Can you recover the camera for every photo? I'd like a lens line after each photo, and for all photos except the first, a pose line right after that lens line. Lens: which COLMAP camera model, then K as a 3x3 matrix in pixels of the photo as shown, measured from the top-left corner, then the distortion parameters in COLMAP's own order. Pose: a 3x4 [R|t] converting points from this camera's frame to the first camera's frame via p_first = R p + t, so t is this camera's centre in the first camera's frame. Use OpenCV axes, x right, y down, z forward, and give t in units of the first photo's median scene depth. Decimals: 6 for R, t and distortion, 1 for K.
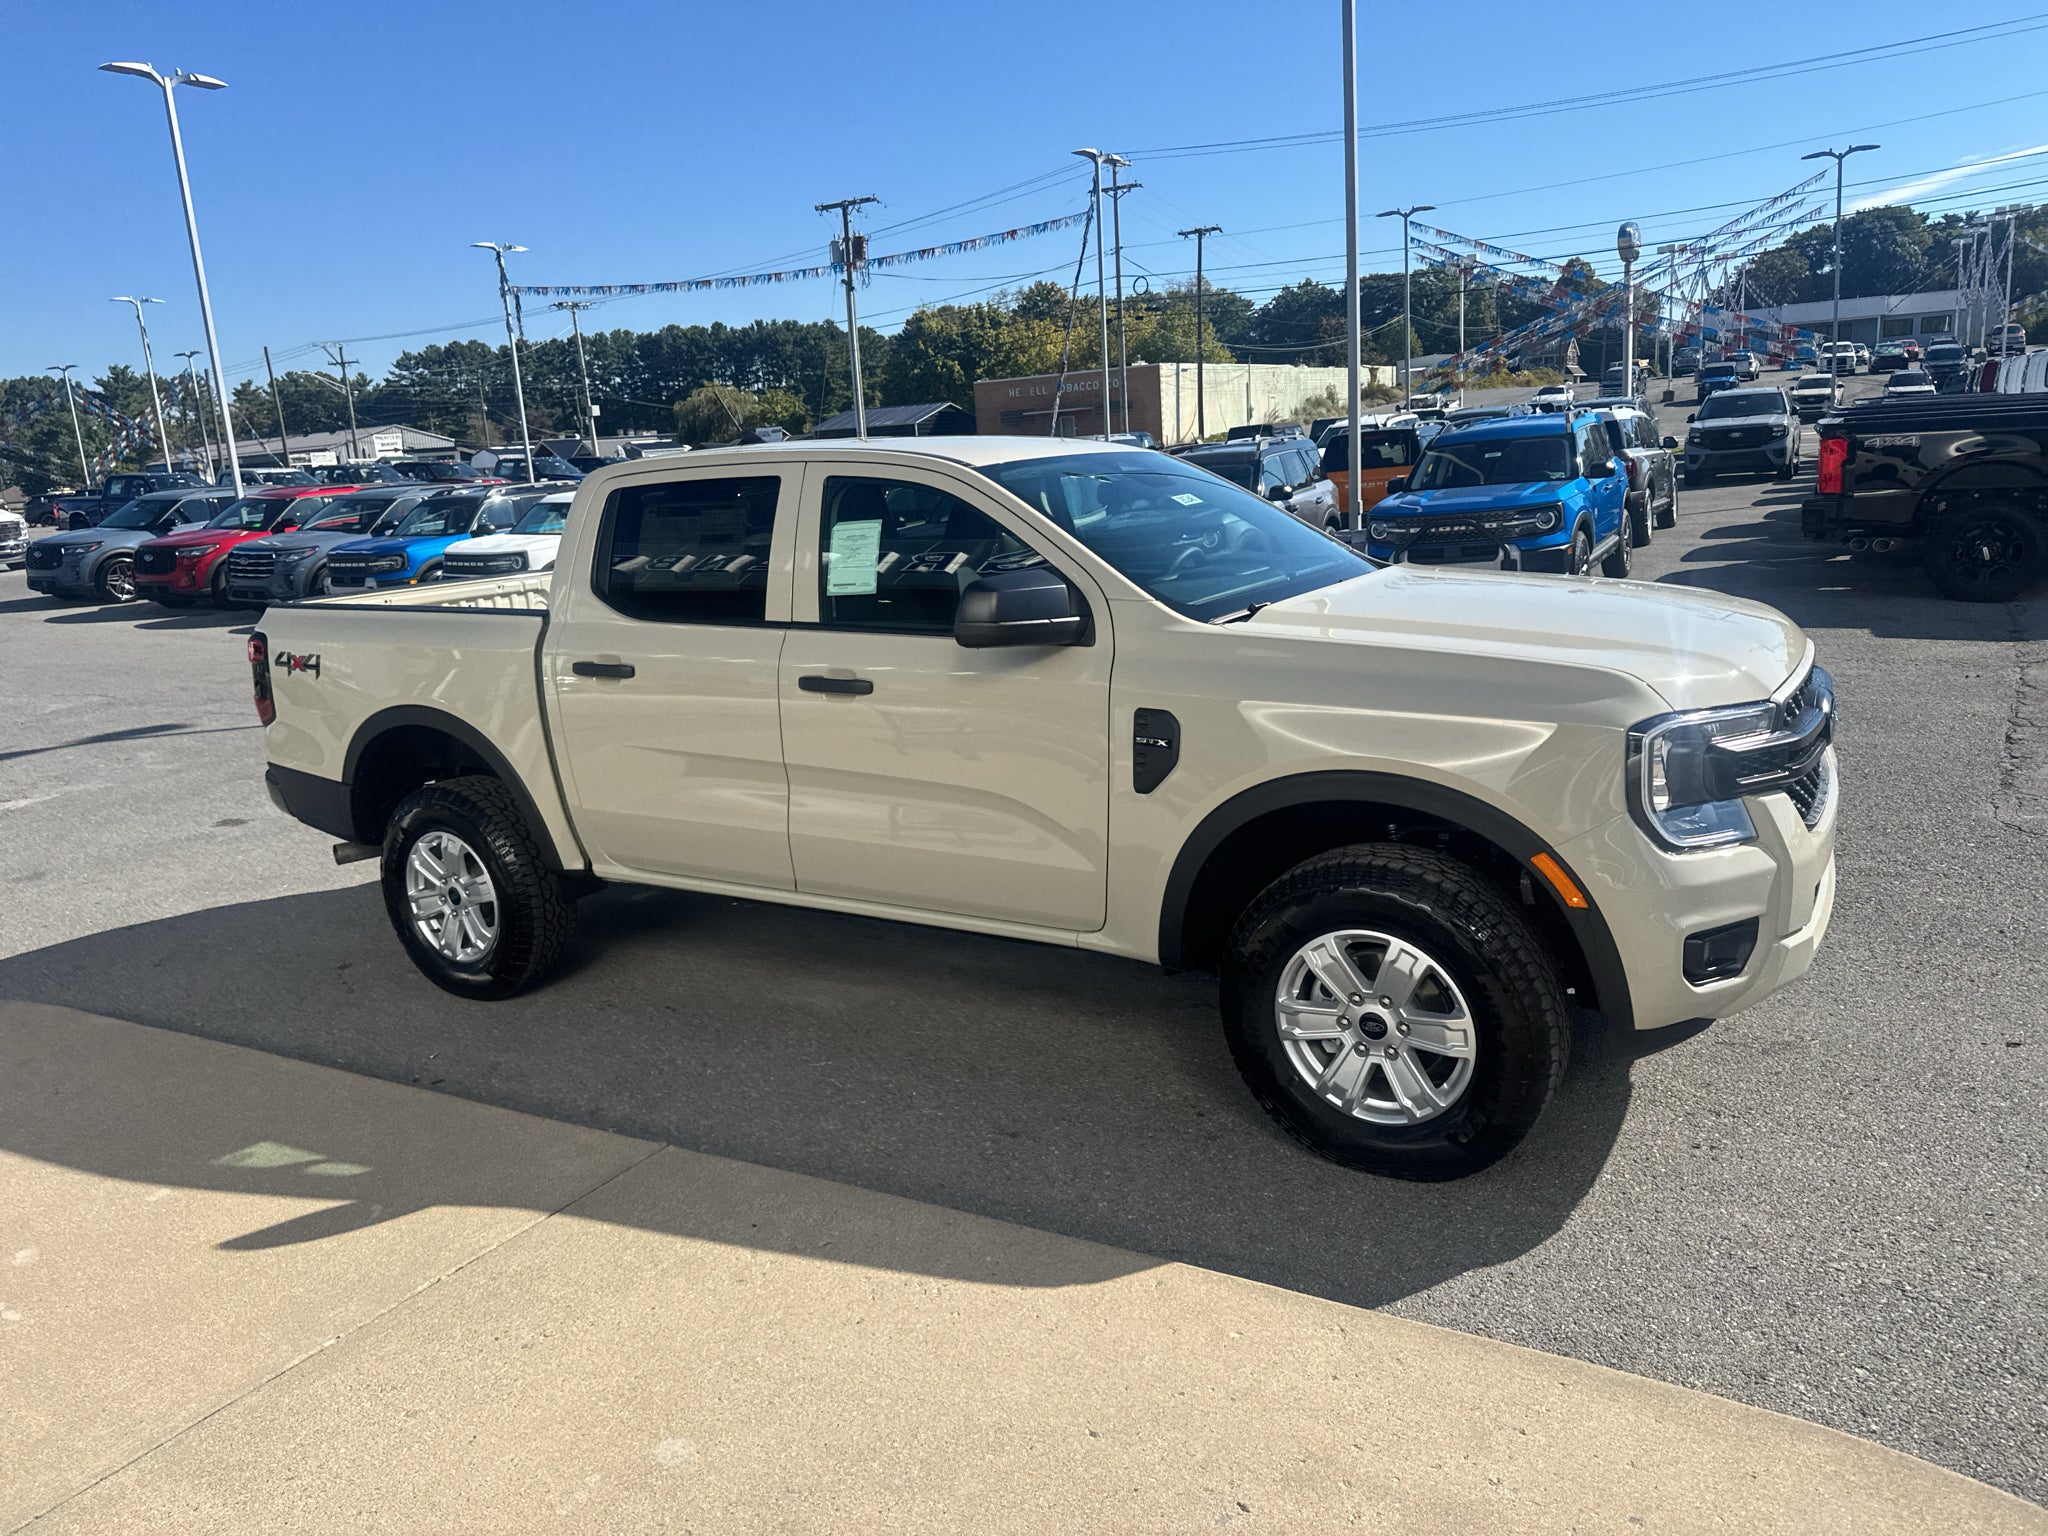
lens RADIAL K [[1435.0, 0, 1023.0], [0, 1435.0, 767.5], [0, 0, 1]] dist [0.051609, -0.066039]
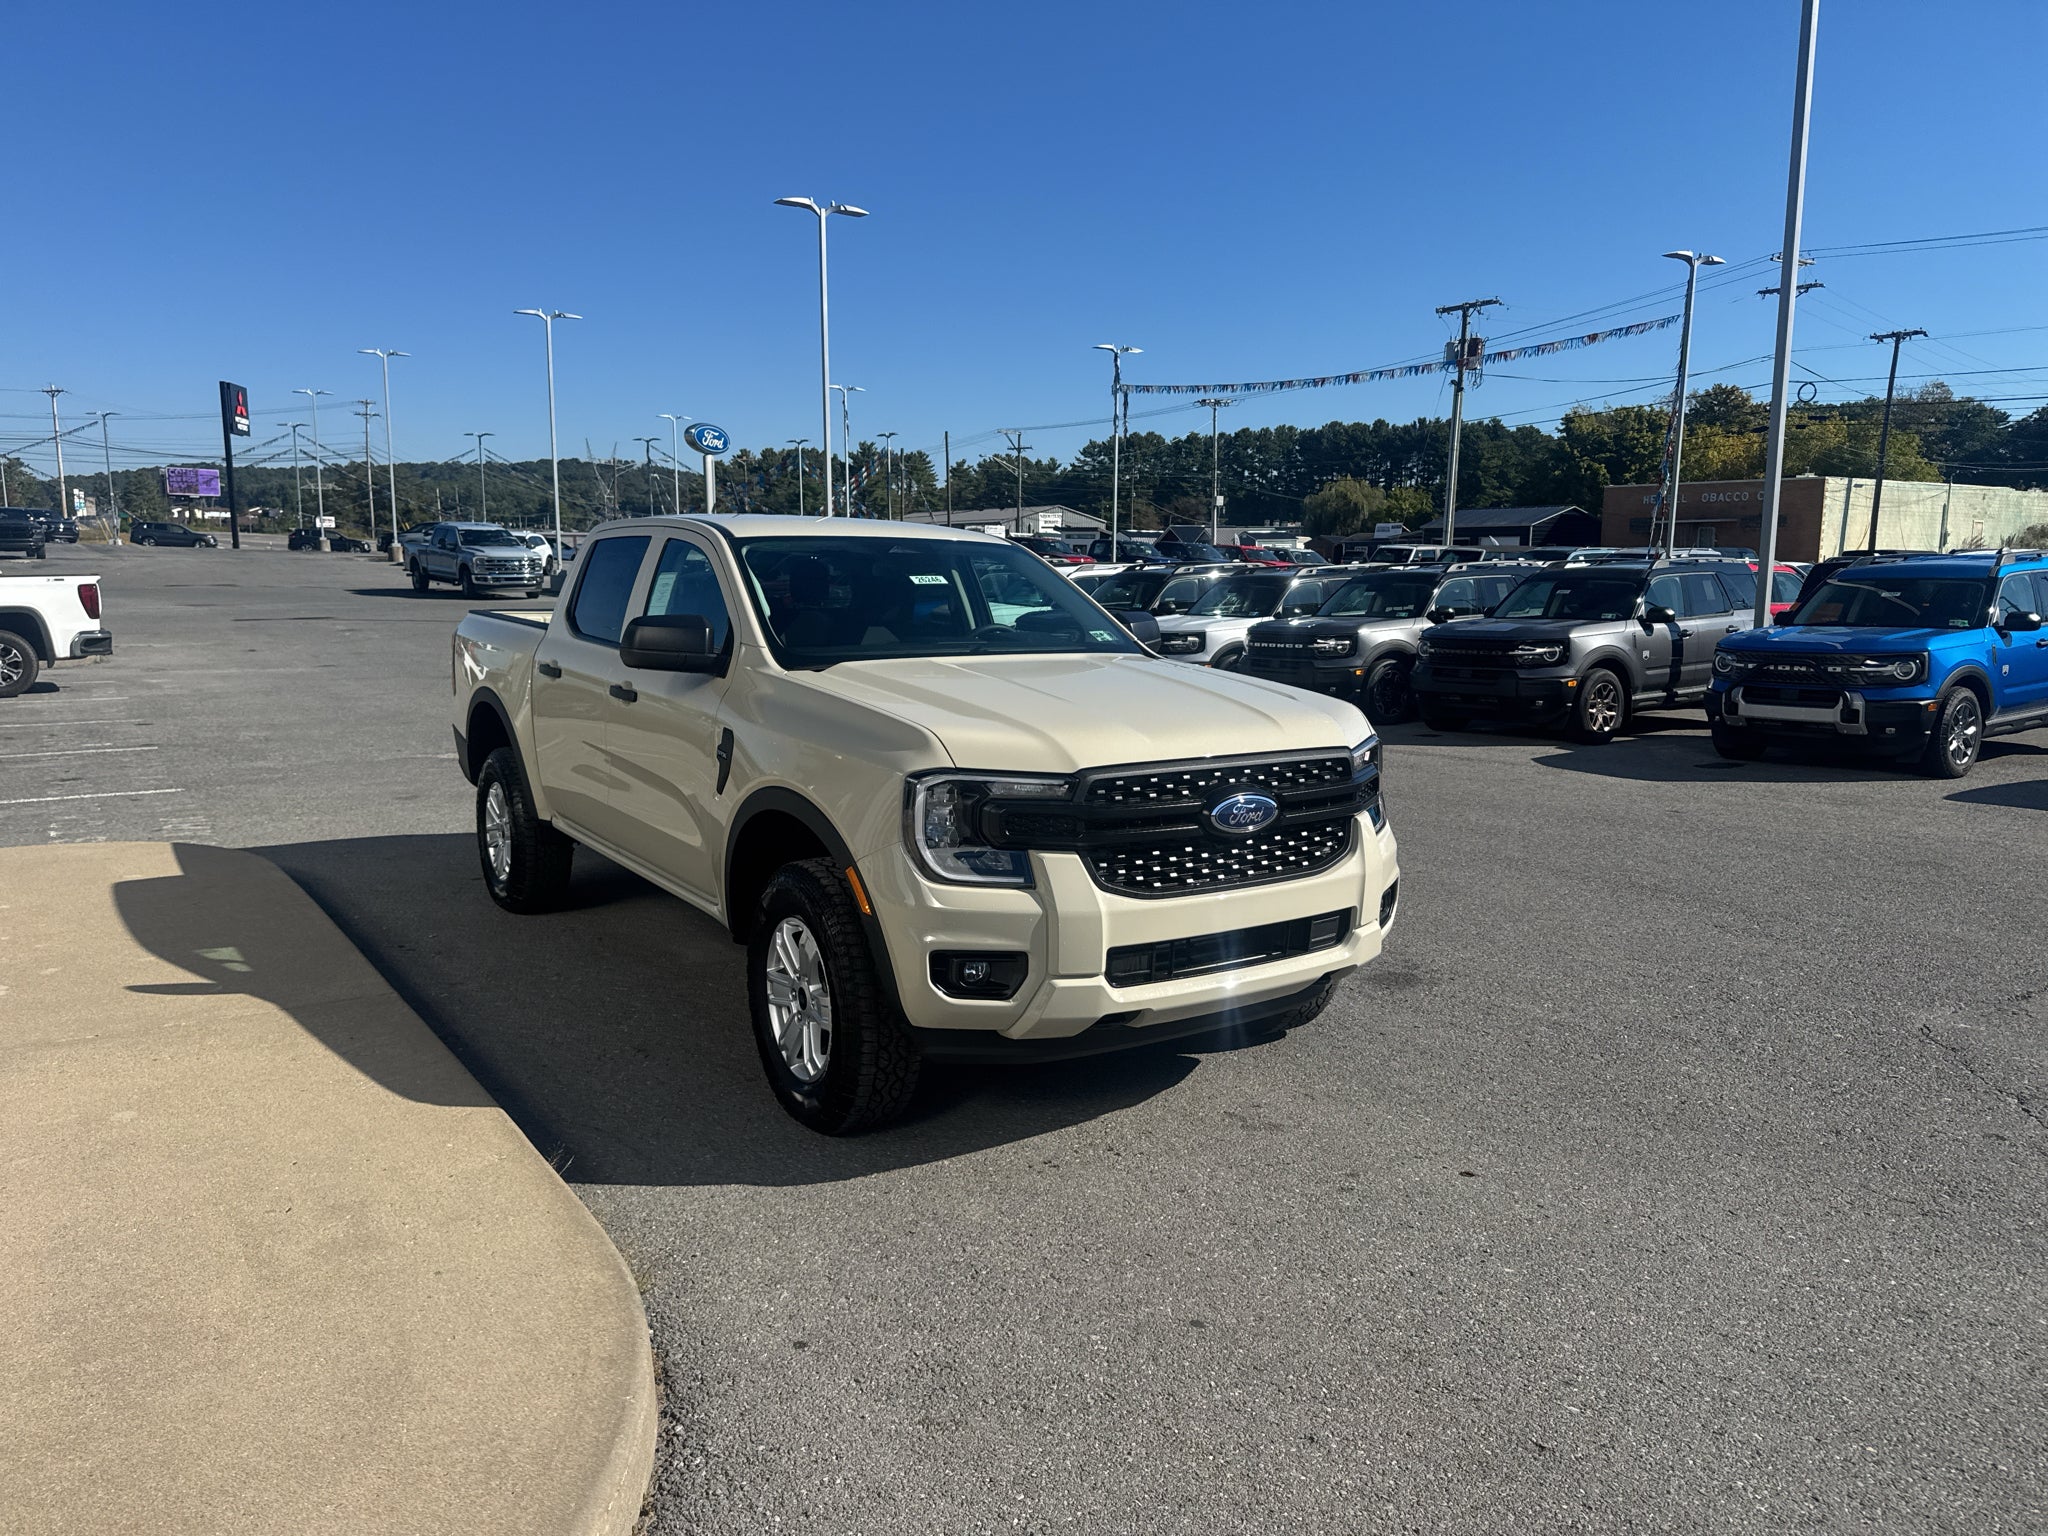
lens RADIAL K [[1435.0, 0, 1032.9], [0, 1435.0, 785.7], [0, 0, 1]] dist [0.051609, -0.066039]
pose [[0.905415, 0.135440, -0.402342, 0.565526], [-0.155333, 0.987715, -0.017063, -0.006906], [0.395088, 0.077946, 0.915331, -0.041942]]
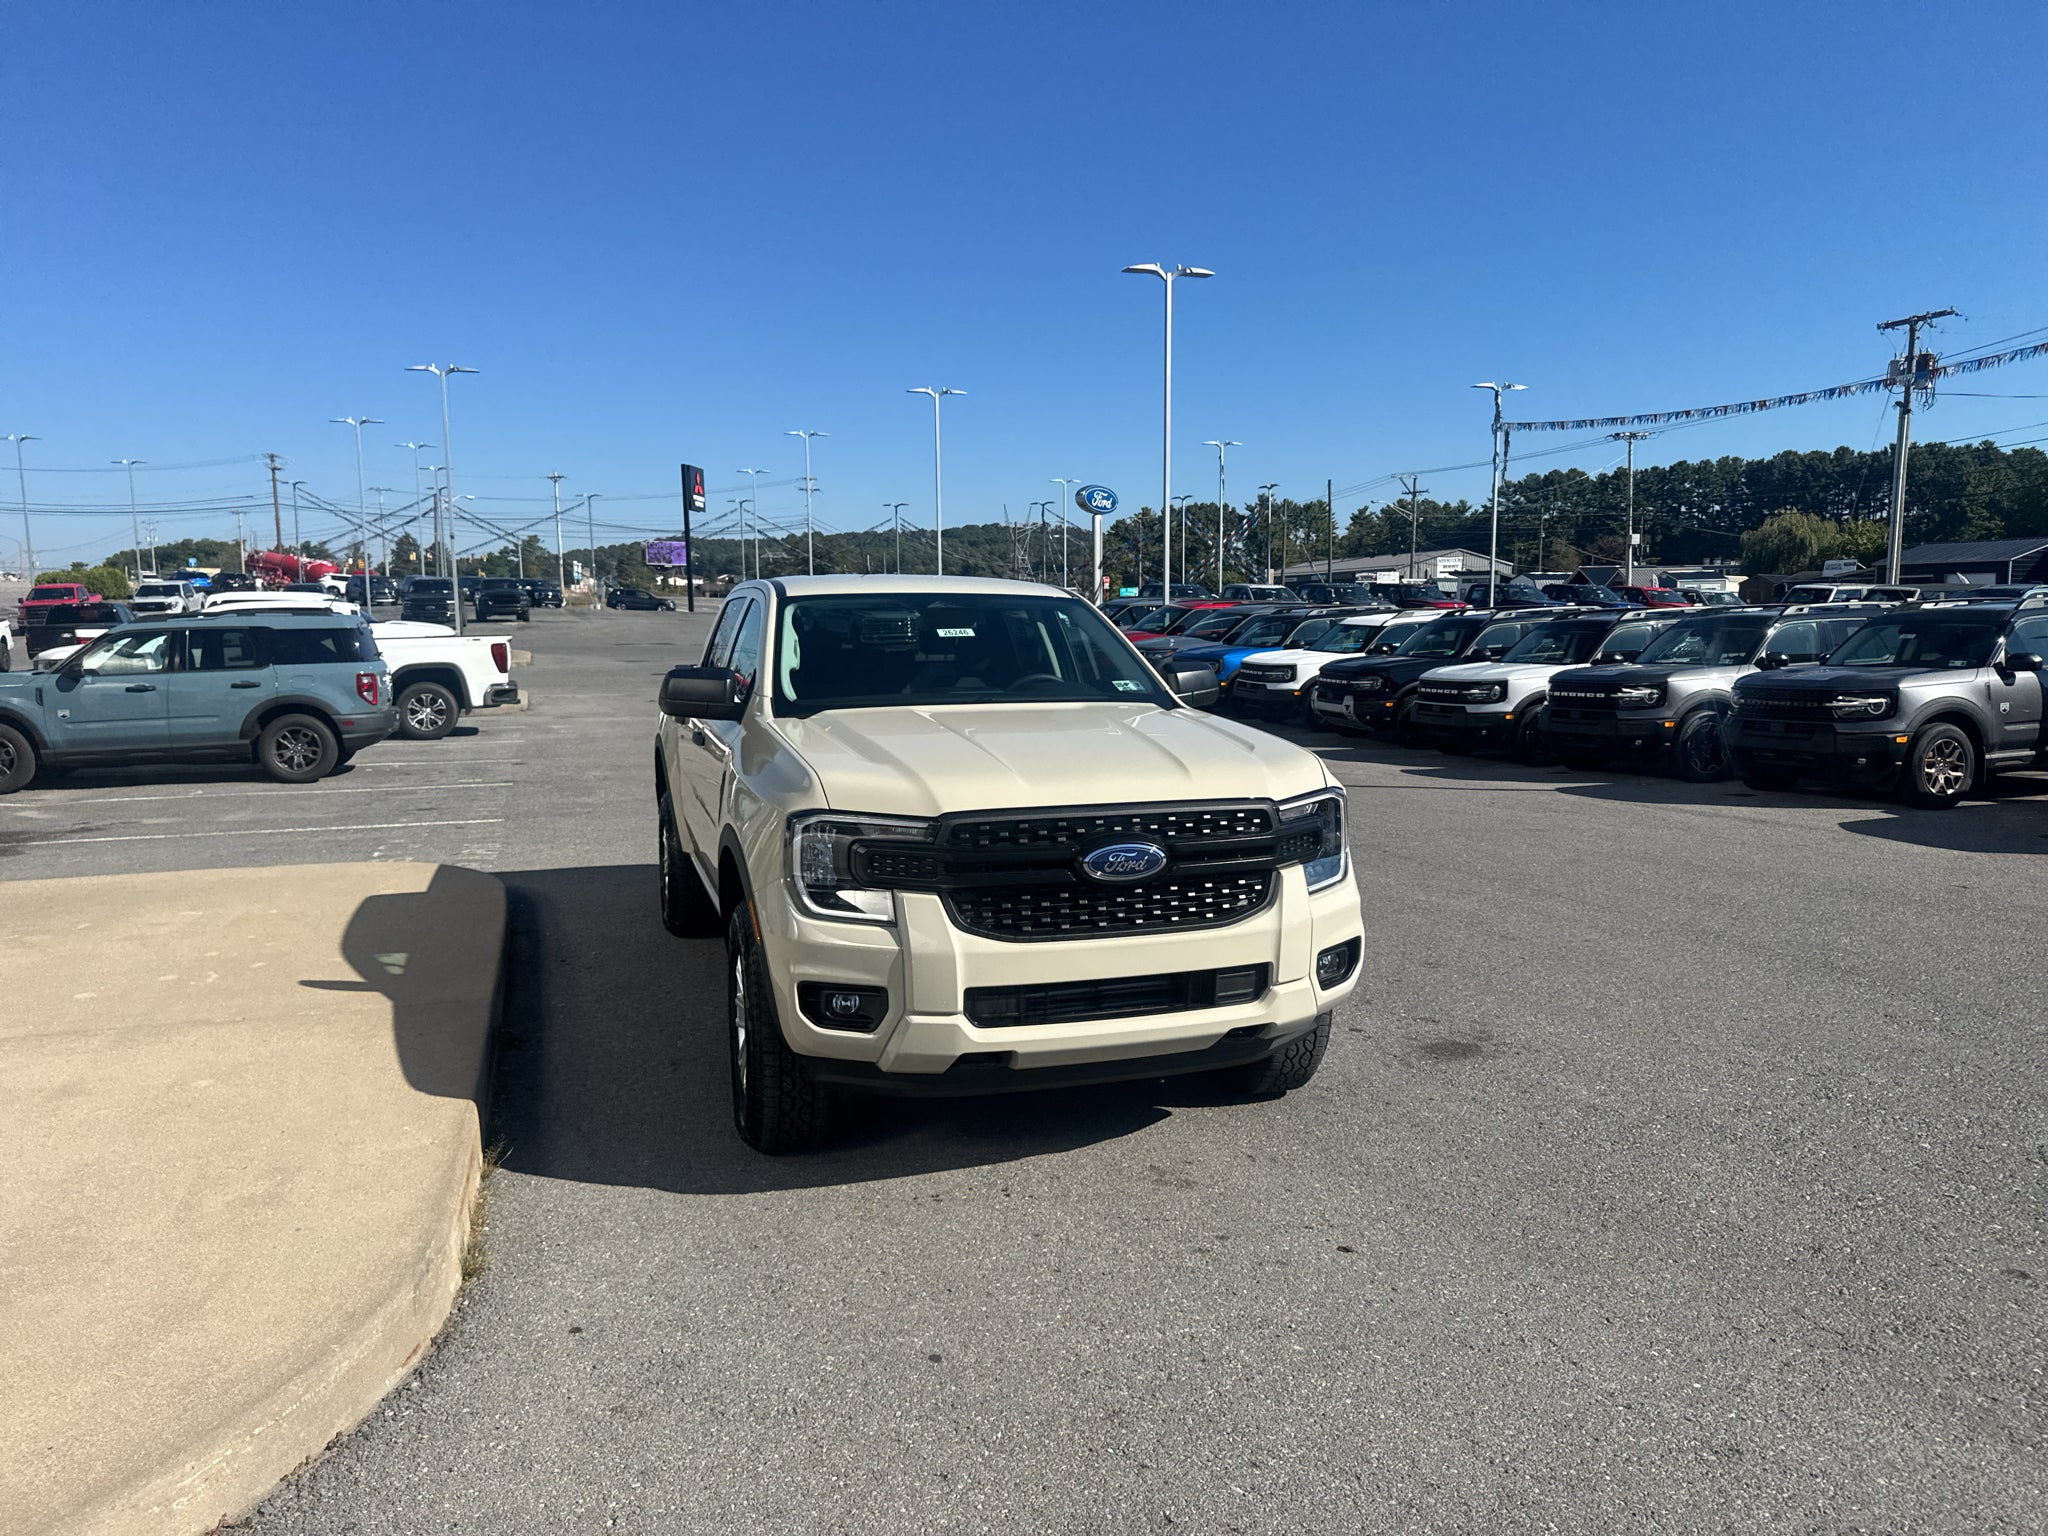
lens RADIAL K [[1435.0, 0, 1032.7], [0, 1435.0, 778.5], [0, 0, 1]] dist [0.051609, -0.066039]
pose [[0.757730, 0.132886, -0.638895, 0.796304], [-0.180871, 0.983456, -0.009961, -0.047907], [0.627002, 0.123105, 0.769229, 0.071966]]
